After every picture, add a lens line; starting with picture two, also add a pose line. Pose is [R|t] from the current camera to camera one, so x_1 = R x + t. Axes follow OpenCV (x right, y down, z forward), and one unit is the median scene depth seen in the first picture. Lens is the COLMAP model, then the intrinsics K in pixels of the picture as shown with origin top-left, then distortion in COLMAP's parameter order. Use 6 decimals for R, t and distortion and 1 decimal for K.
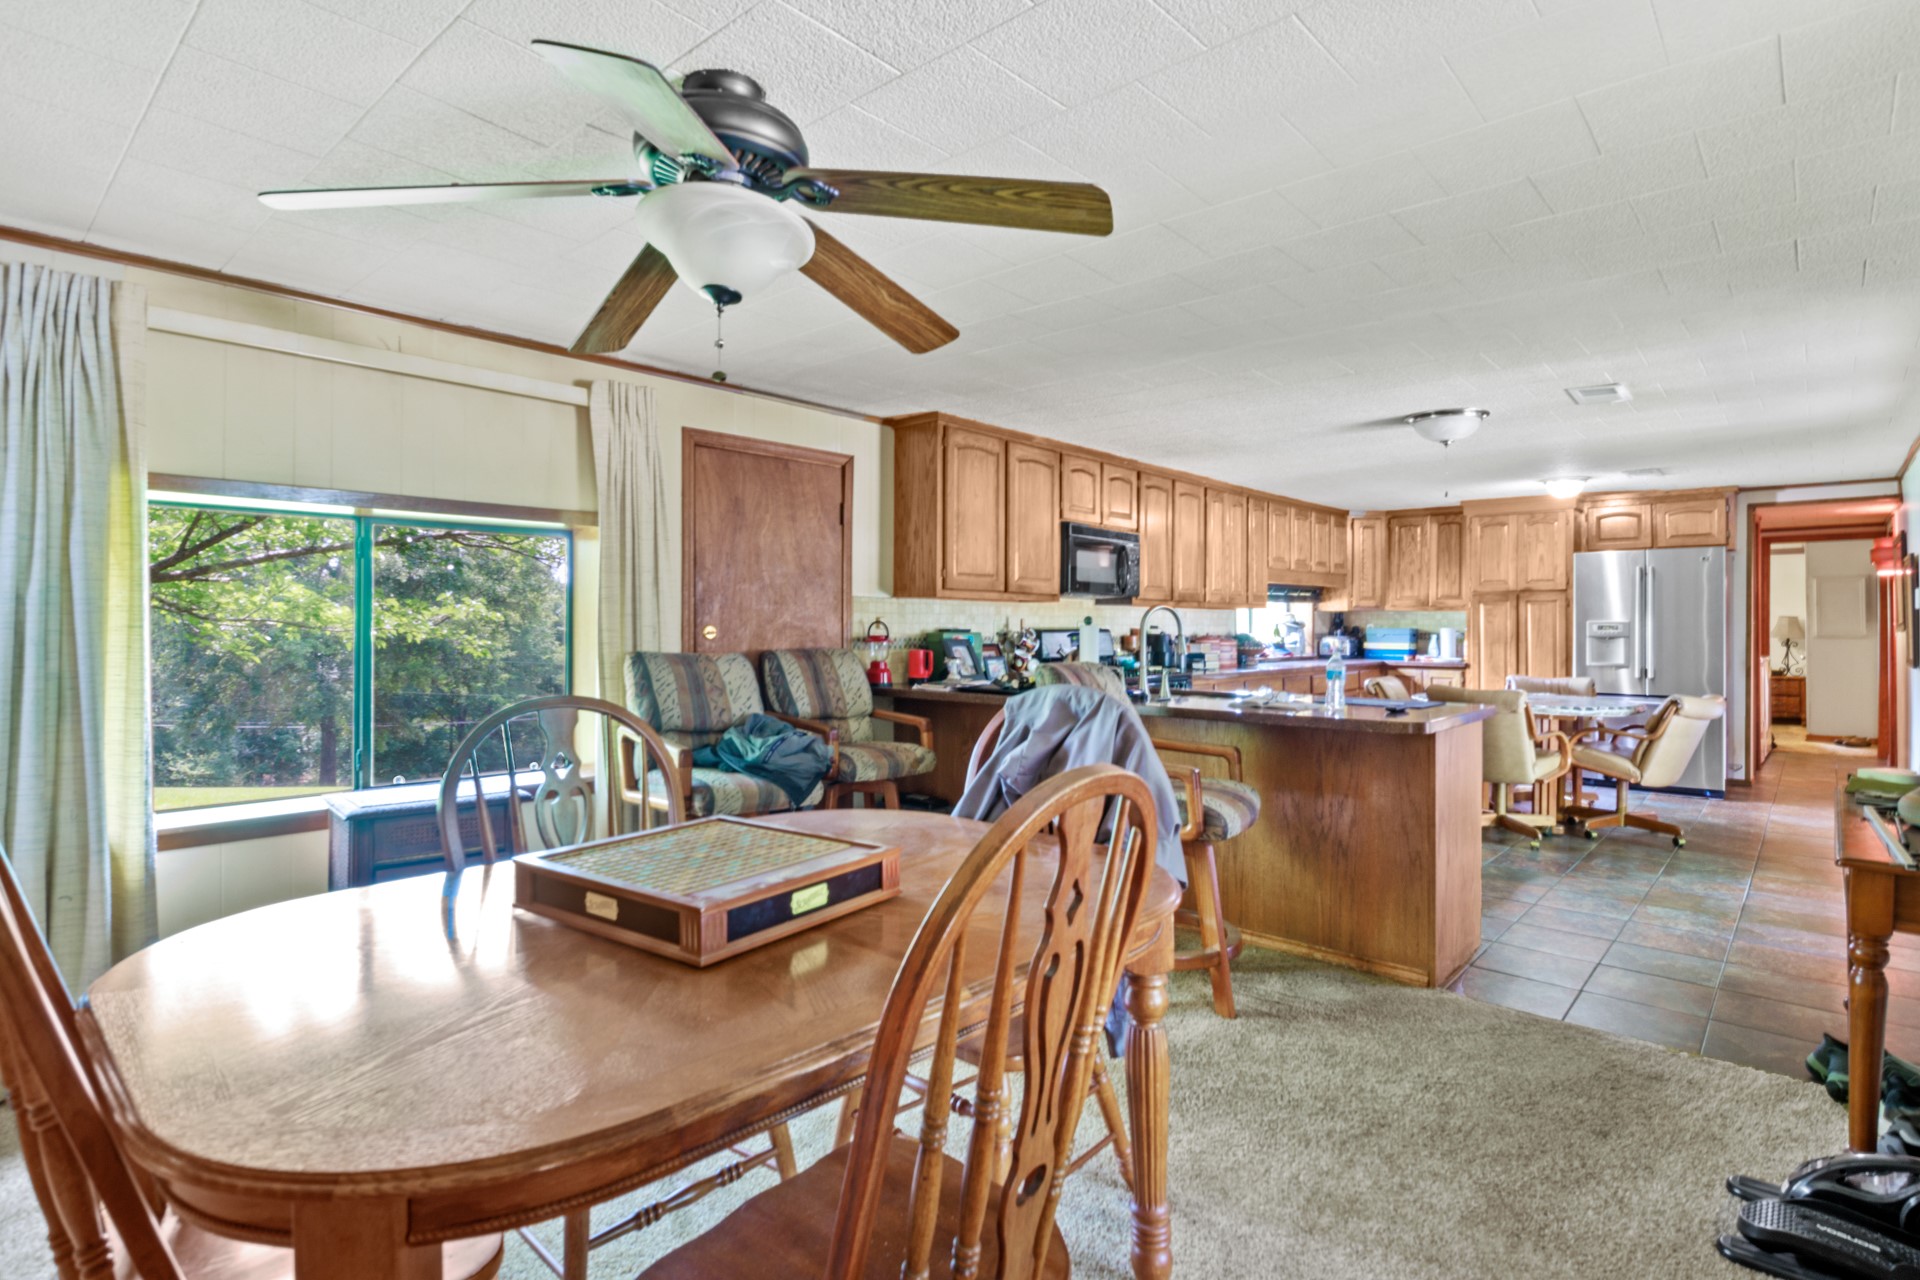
lens RADIAL K [[967.3, 0, 962.9], [0, 967.3, 623.4], [0, 0, 1]] dist [-0.007844, 0.000623]
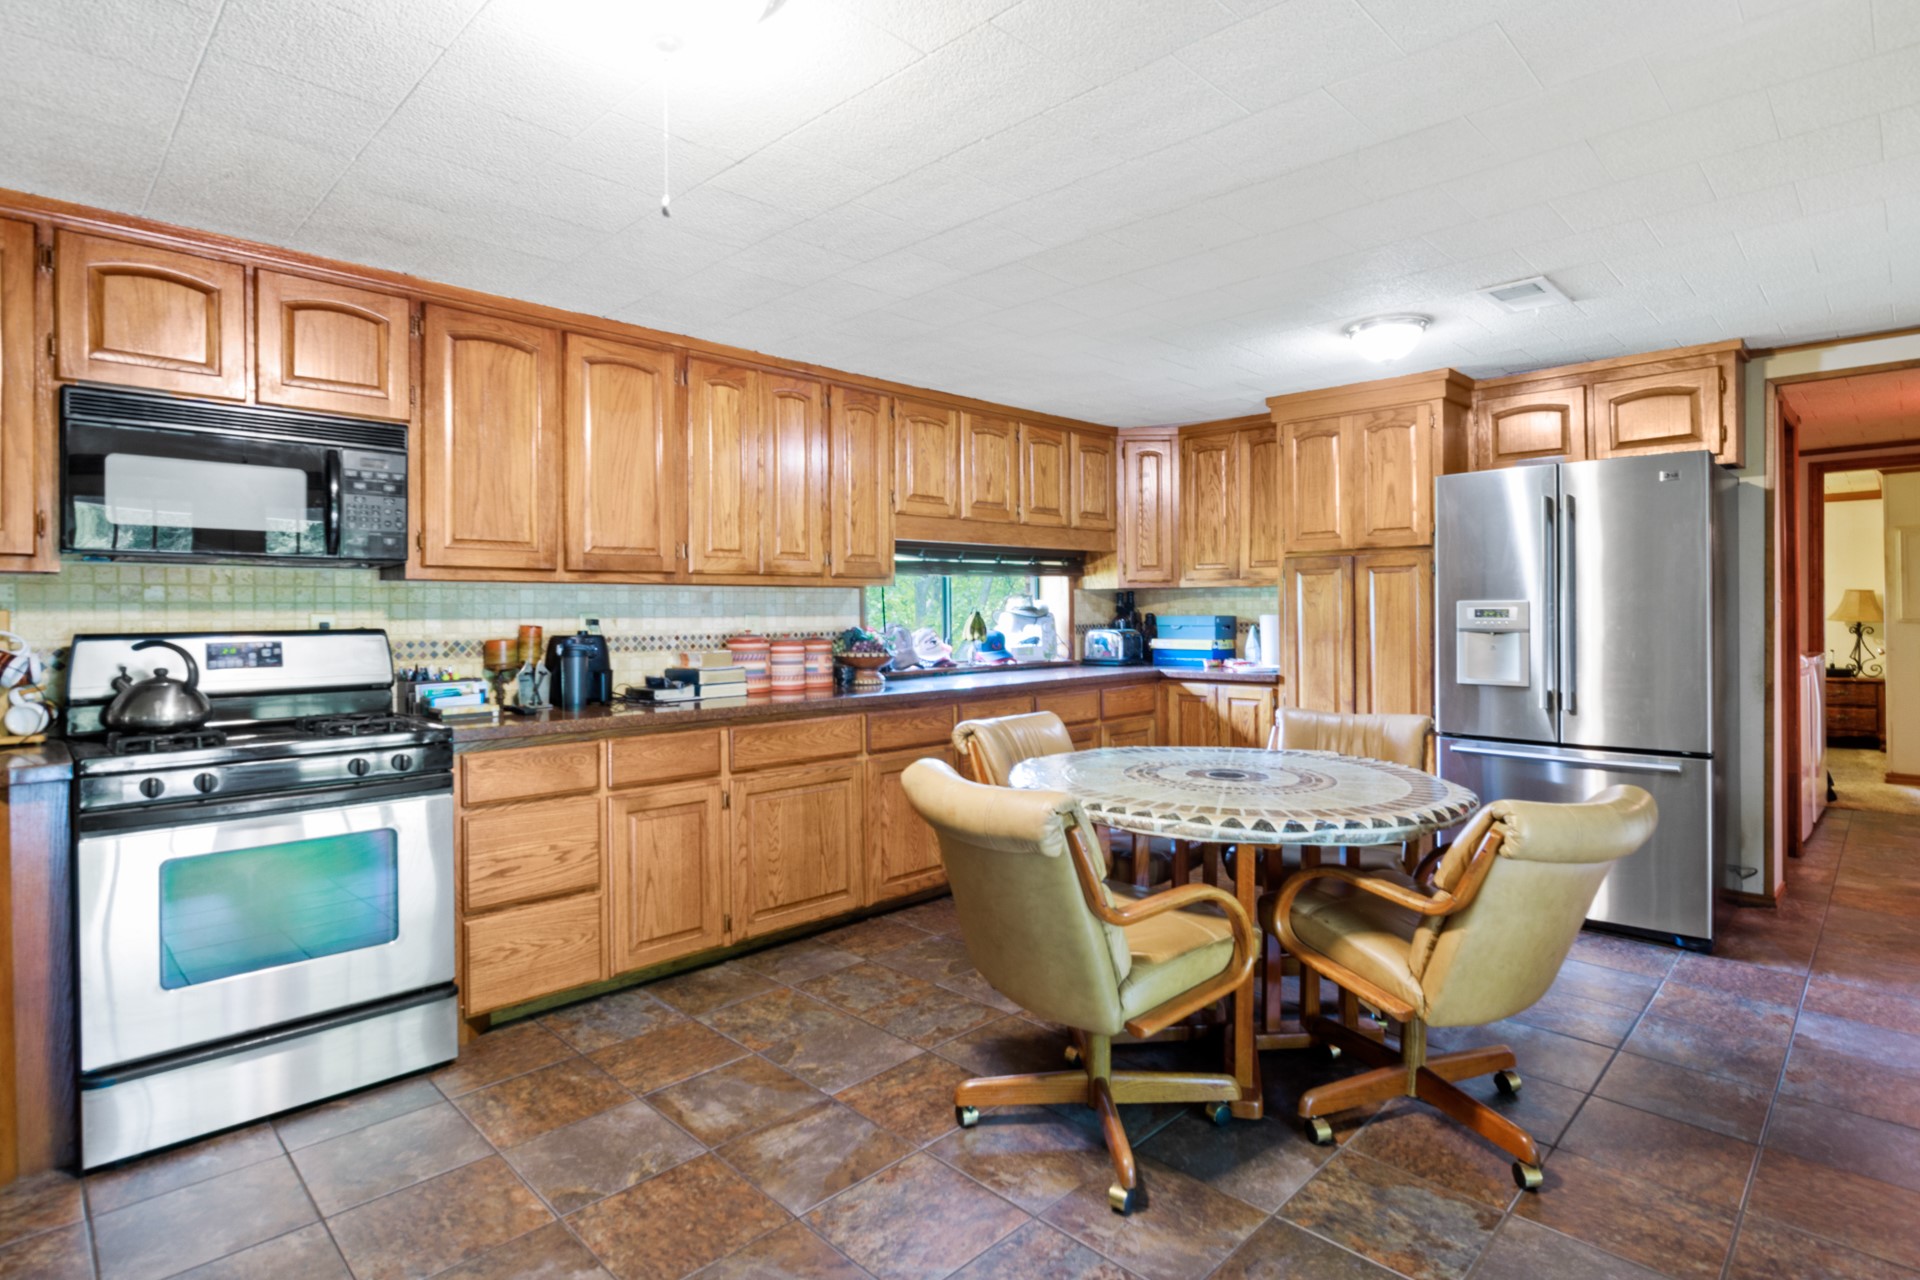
lens RADIAL K [[967.3, 0, 963.8], [0, 967.3, 616.3], [0, 0, 1]] dist [-0.007844, 0.000623]
pose [[0.998812, -0.010468, -0.047584, 0.382850], [0.010799, 0.999919, 0.006693, -0.000485], [0.047510, -0.007199, 0.998845, 0.431413]]
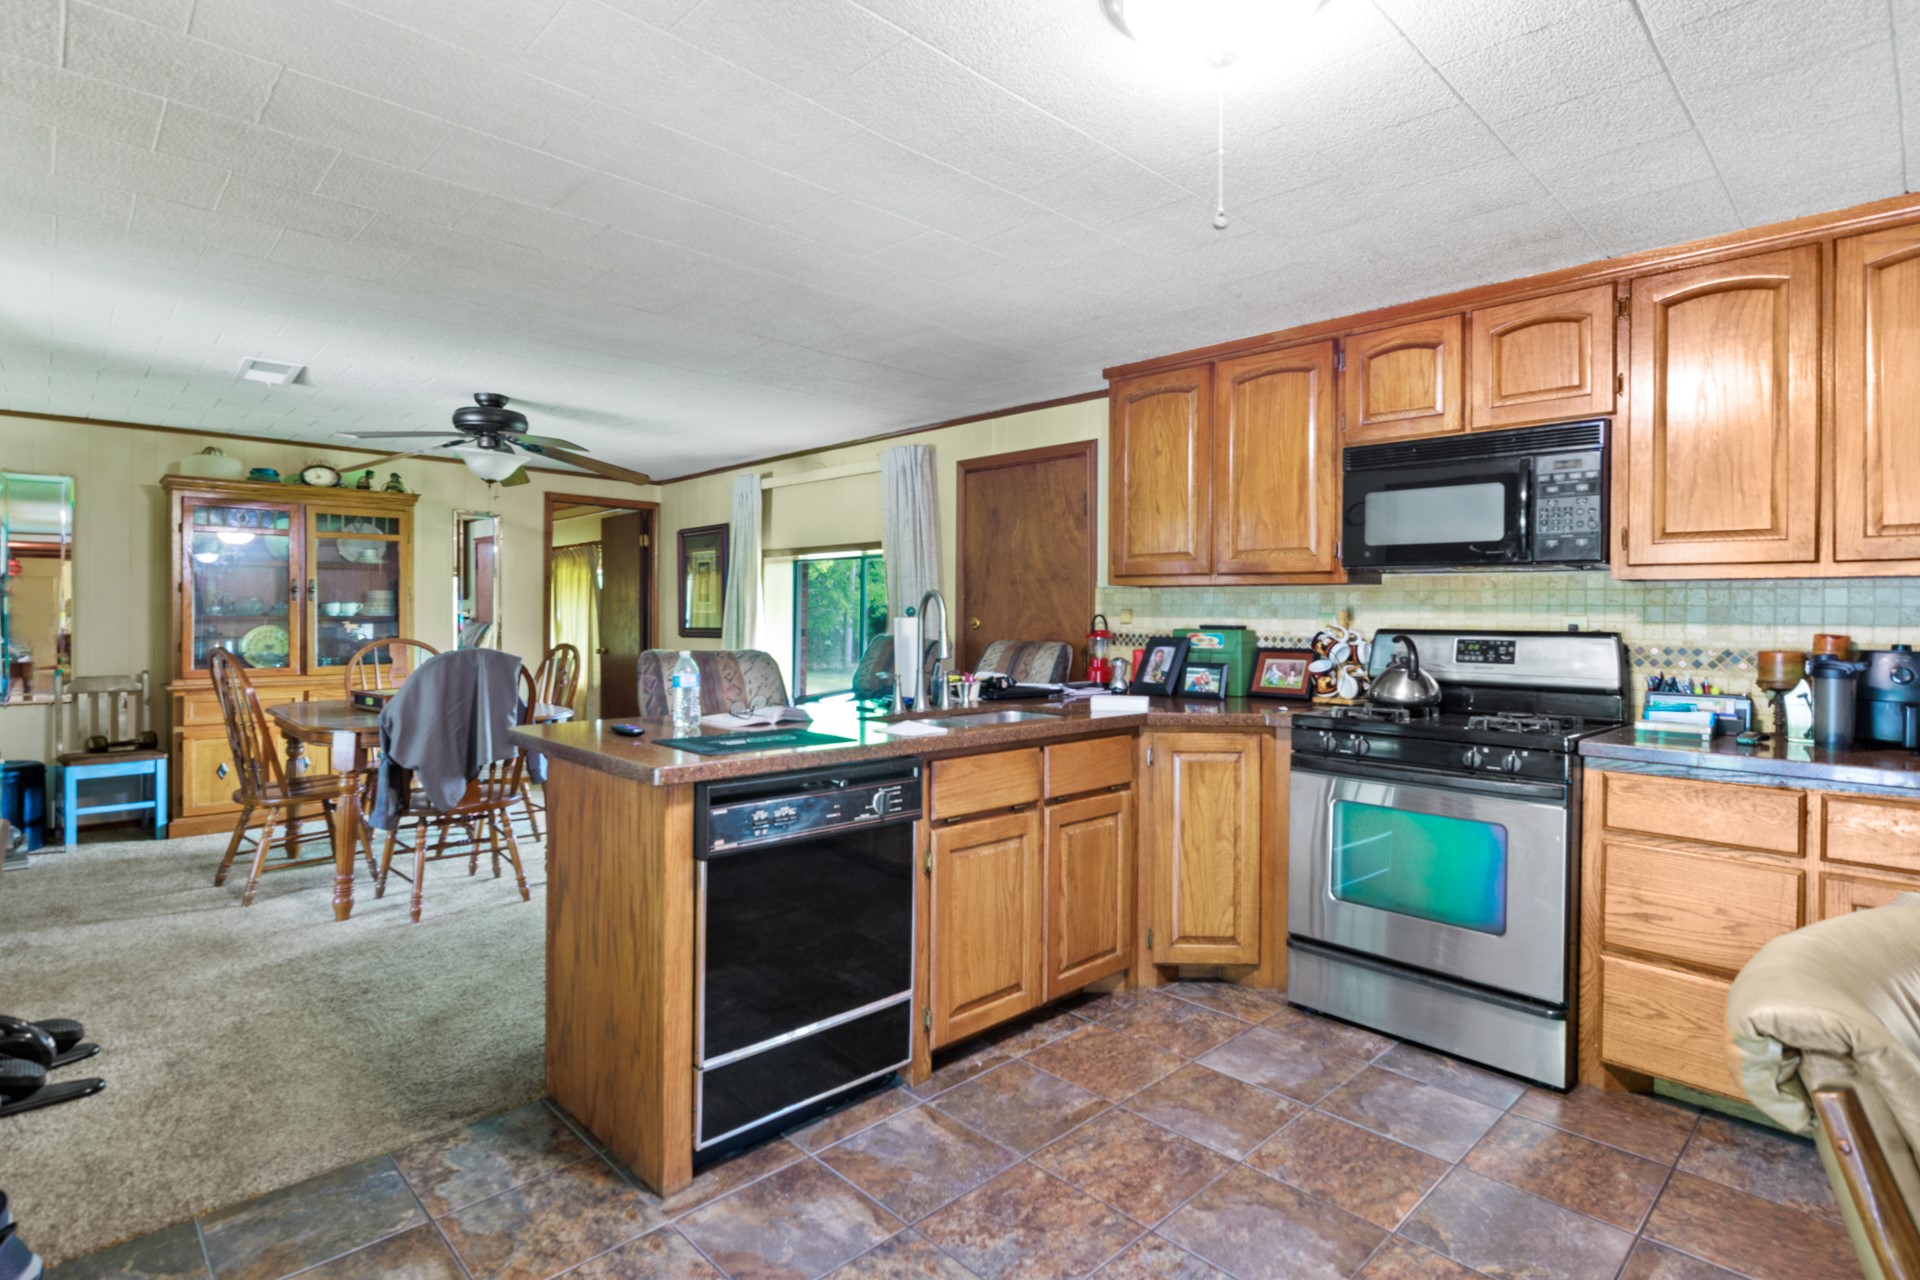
lens RADIAL K [[967.3, 0, 967.3], [0, 967.3, 616.5], [0, 0, 1]] dist [-0.007844, 0.000623]
pose [[-0.068663, -0.001966, -0.997638, 0.522323], [-0.008048, 0.999967, -0.001417, 0.001121], [0.997607, 0.007931, -0.068676, 0.589410]]
